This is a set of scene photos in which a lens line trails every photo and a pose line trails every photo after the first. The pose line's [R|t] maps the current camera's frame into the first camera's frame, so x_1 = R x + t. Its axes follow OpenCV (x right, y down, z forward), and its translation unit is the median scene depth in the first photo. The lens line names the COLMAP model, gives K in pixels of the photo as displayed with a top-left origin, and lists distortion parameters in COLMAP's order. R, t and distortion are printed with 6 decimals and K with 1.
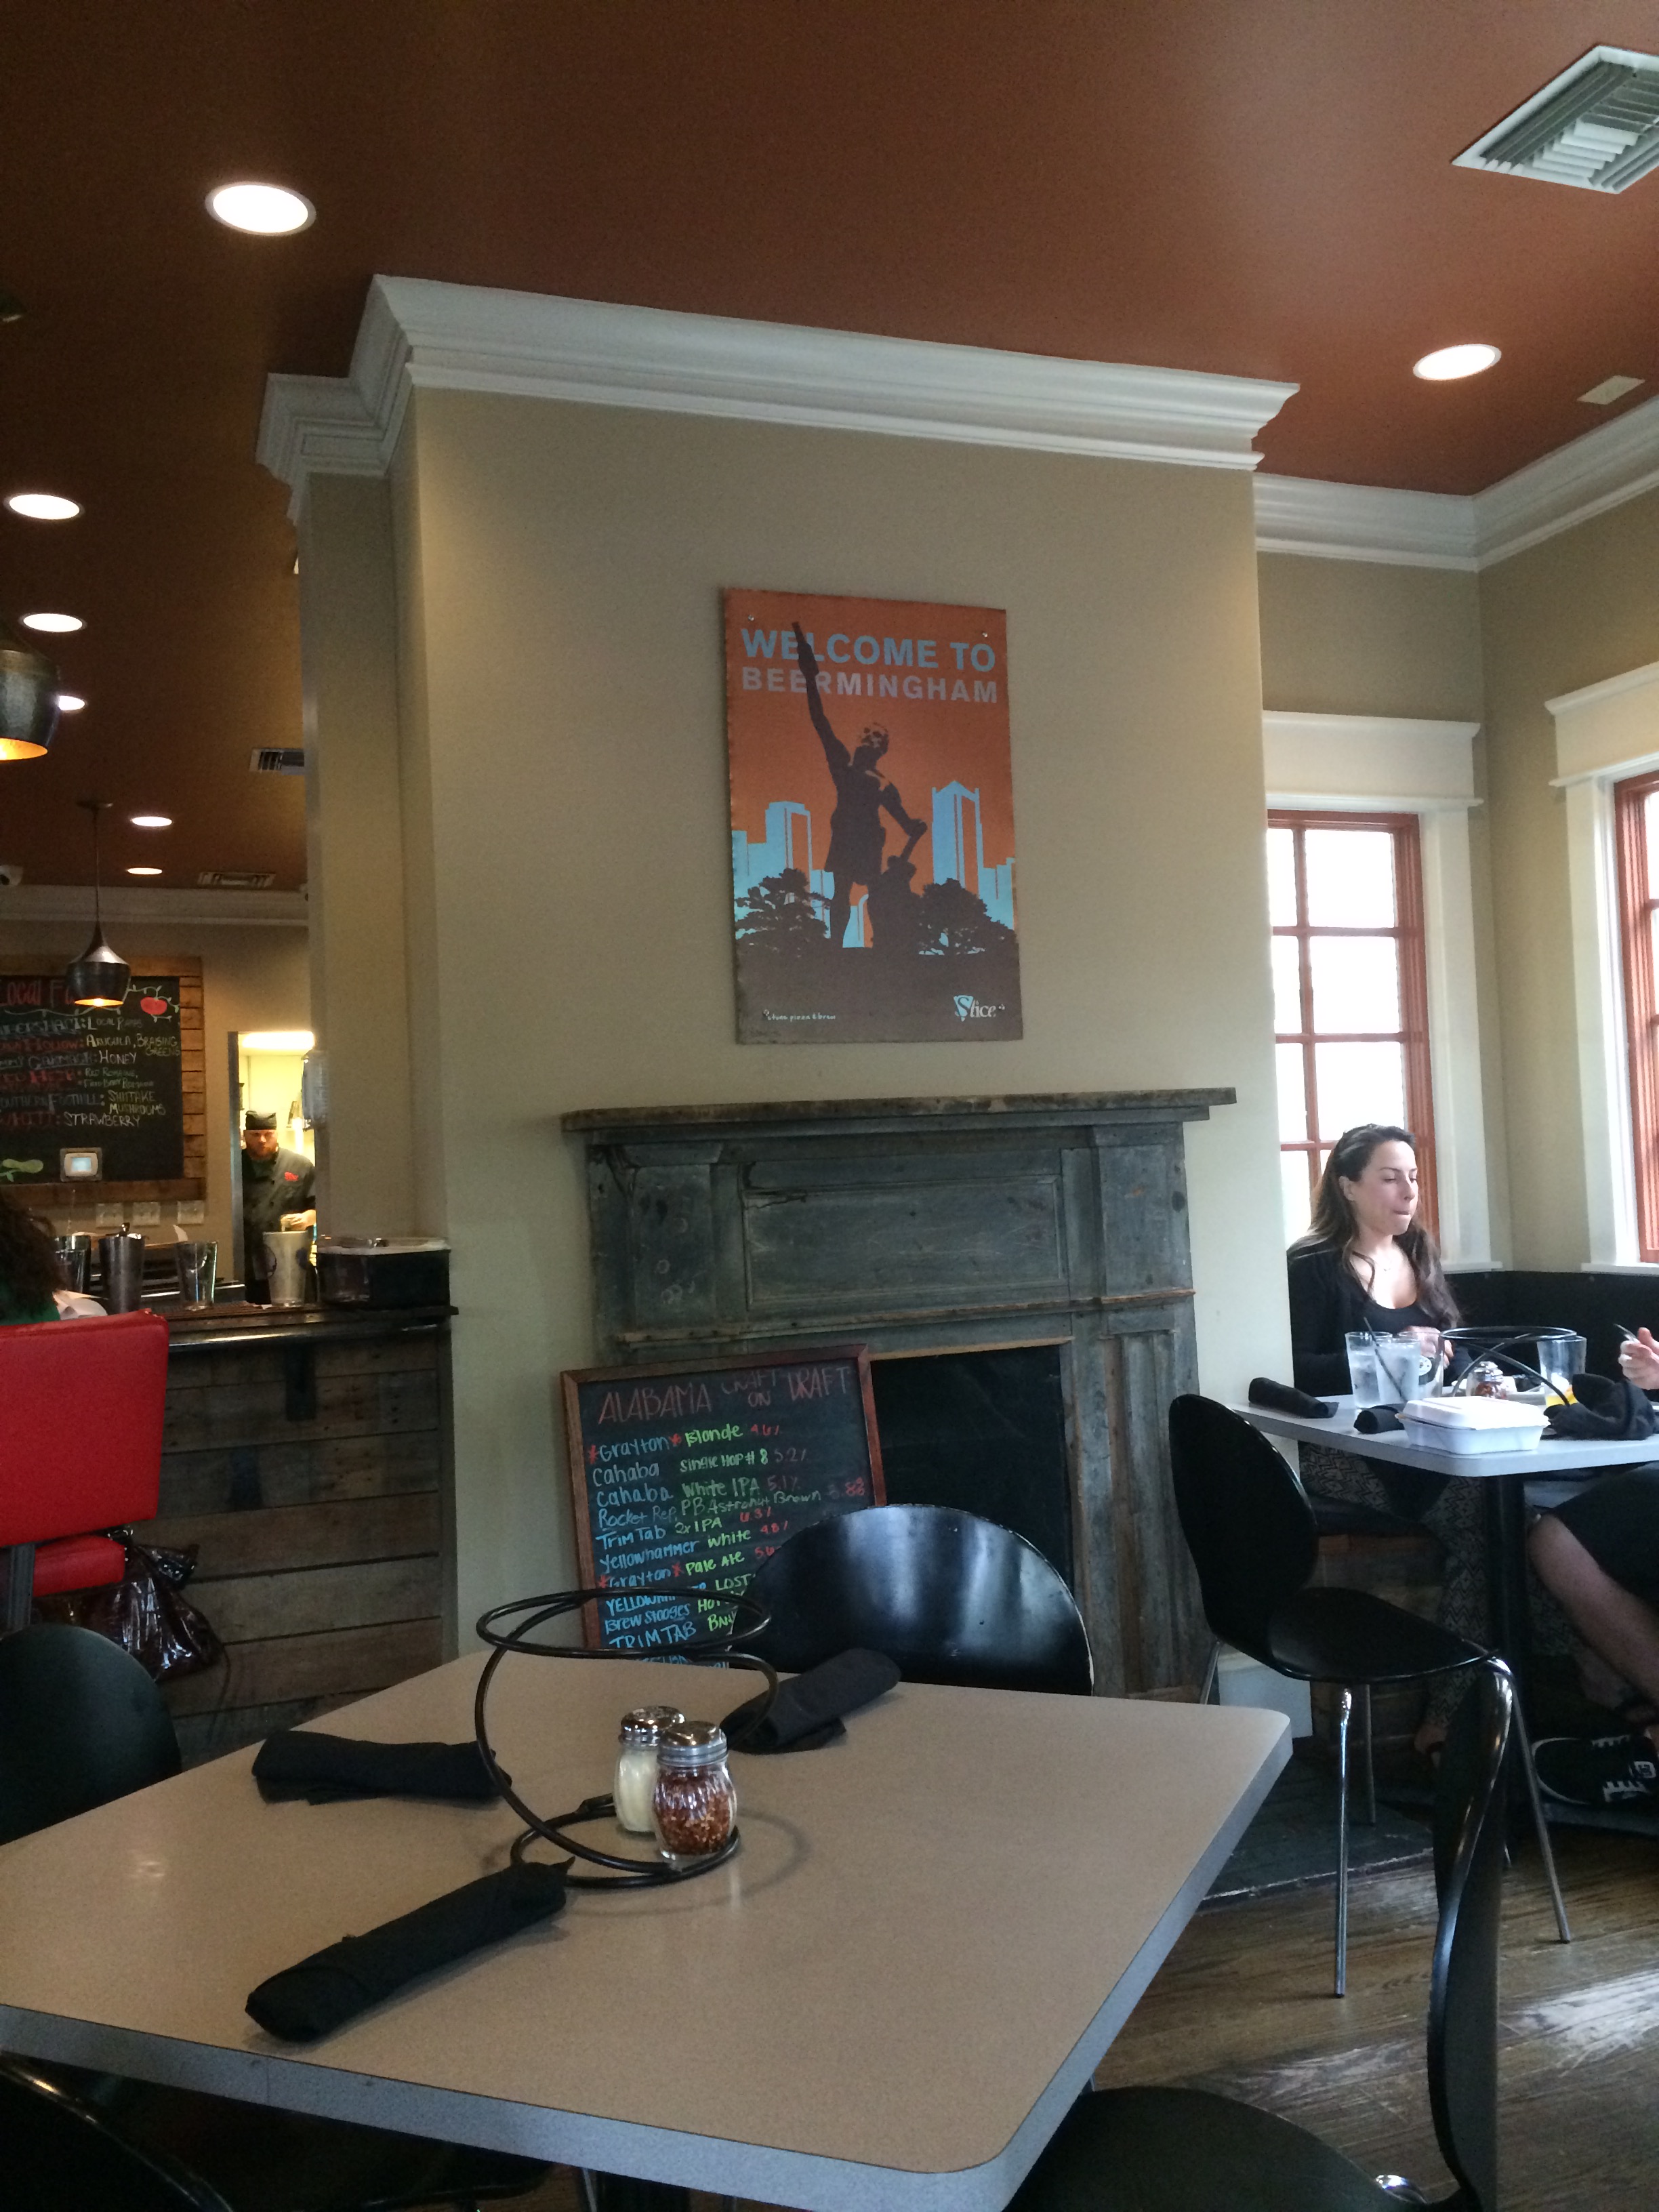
lens RADIAL K [[1808.5, 0, 821.2], [0, 1808.5, 1113.3], [0, 0, 1]] dist [0.017070, 0.000950]
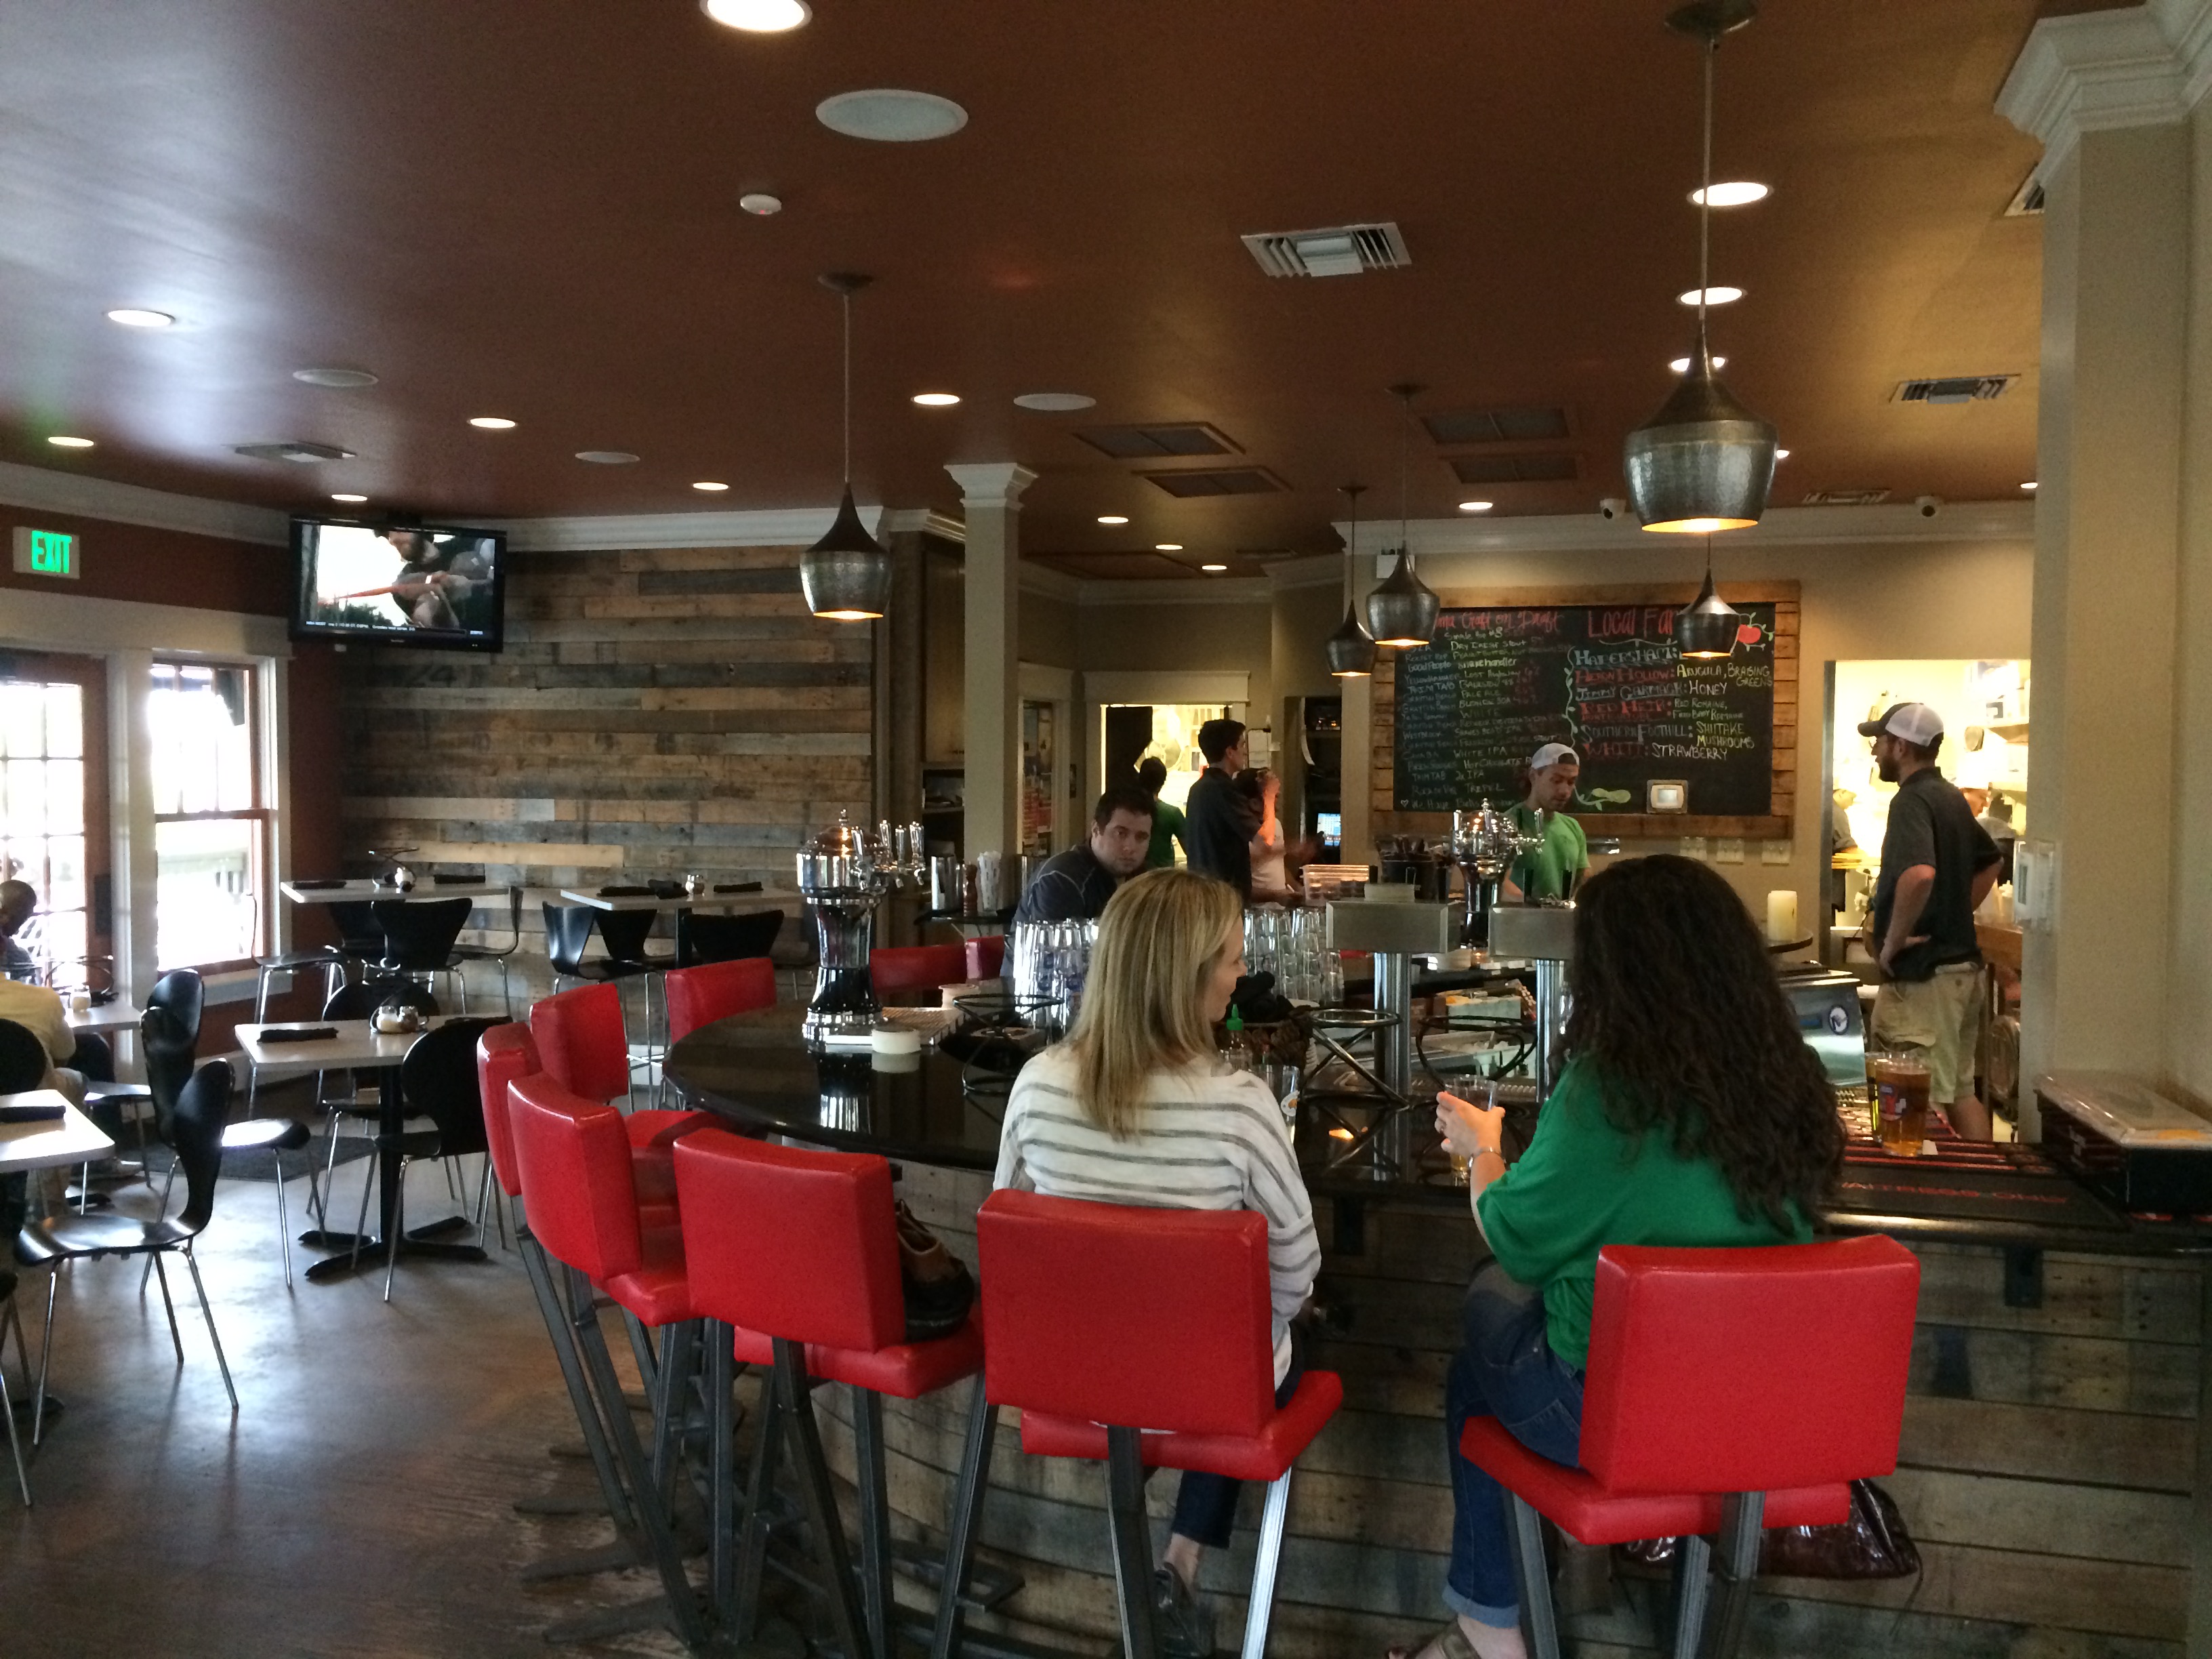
lens RADIAL K [[1808.5, 0, 1092.5], [0, 1808.5, 807.7], [0, 0, 1]] dist [0.017070, 0.000950]
pose [[0.789507, 0.069322, -0.609814, -0.126416], [-0.010772, 0.995013, 0.099165, -0.146273], [0.613647, -0.071722, 0.786316, 0.071418]]
